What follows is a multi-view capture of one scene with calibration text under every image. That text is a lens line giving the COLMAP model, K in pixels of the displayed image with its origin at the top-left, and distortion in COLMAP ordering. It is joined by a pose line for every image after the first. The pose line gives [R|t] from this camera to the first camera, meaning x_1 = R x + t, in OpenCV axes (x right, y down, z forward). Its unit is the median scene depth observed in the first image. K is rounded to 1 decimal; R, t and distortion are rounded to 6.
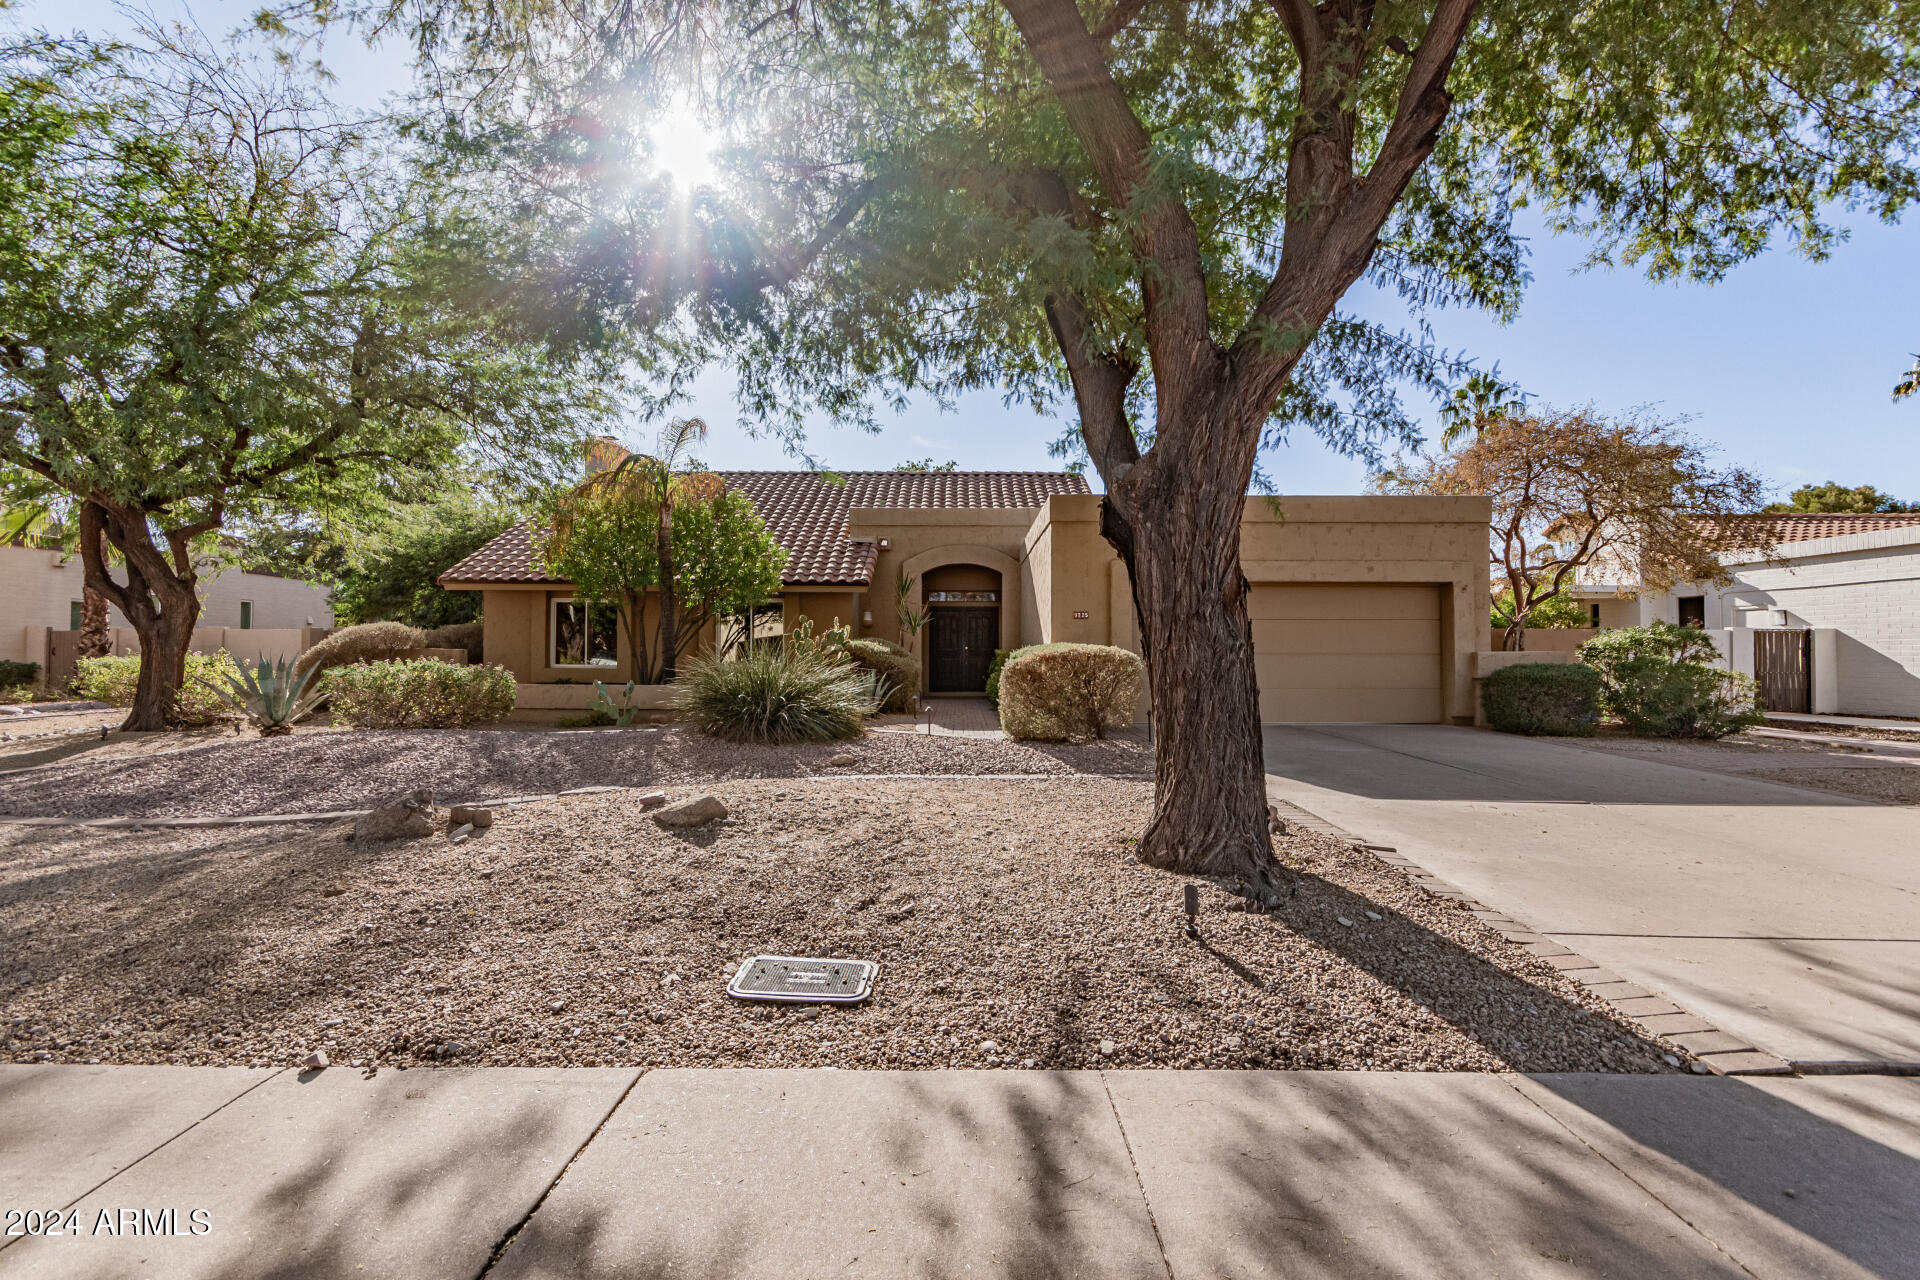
lens RADIAL K [[881.1, 0, 957.3], [0, 881.1, 651.1], [0, 0, 1]] dist [-0.003159, -0.000841]
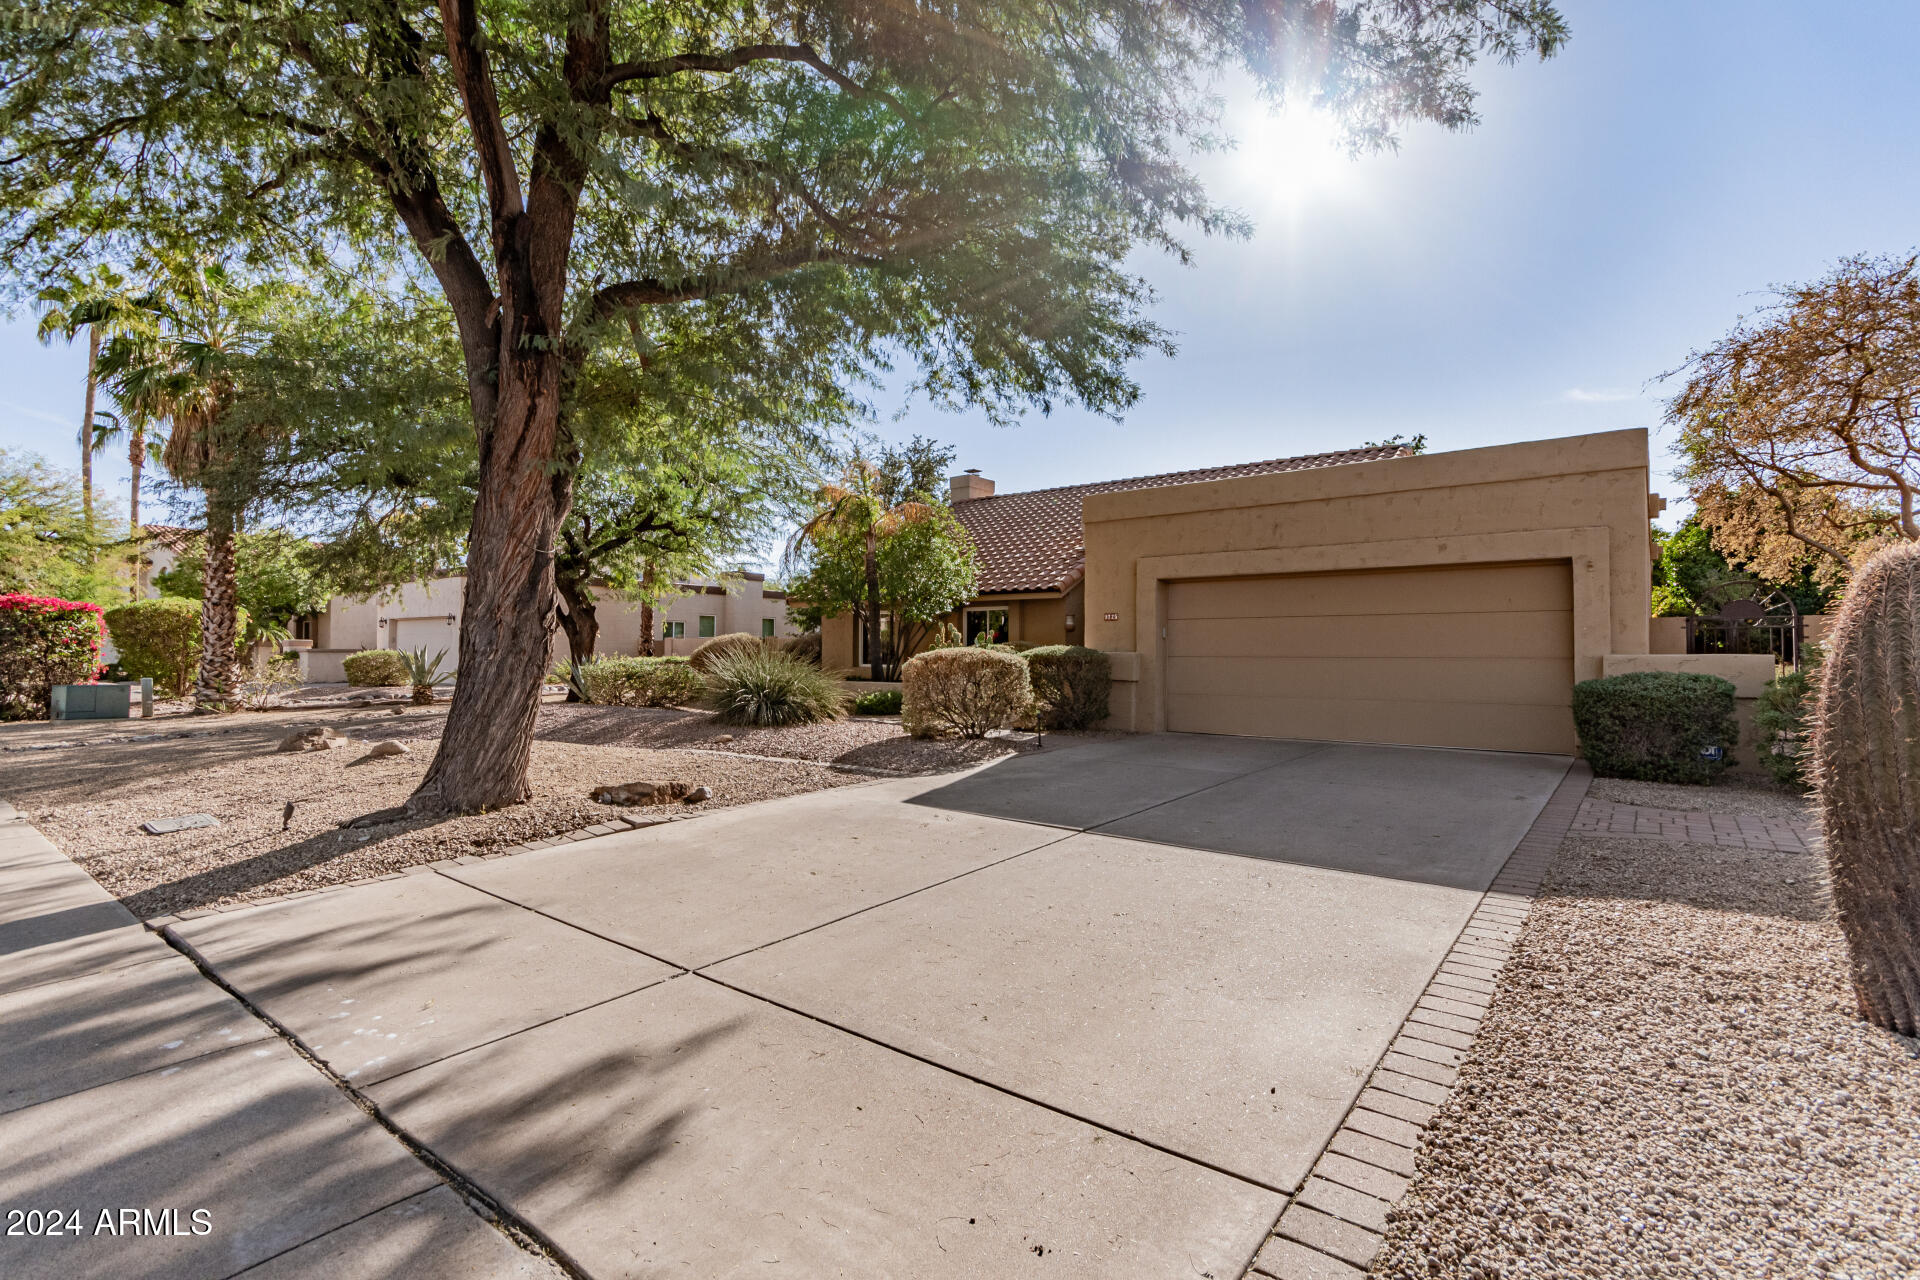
lens RADIAL K [[881.1, 0, 957.3], [0, 881.1, 651.1], [0, 0, 1]] dist [-0.003159, -0.000841]
pose [[0.781071, -0.003892, -0.624431, 0.618624], [0.007330, 0.999969, 0.002935, -0.007787], [0.624400, -0.006870, 0.781075, 0.131014]]
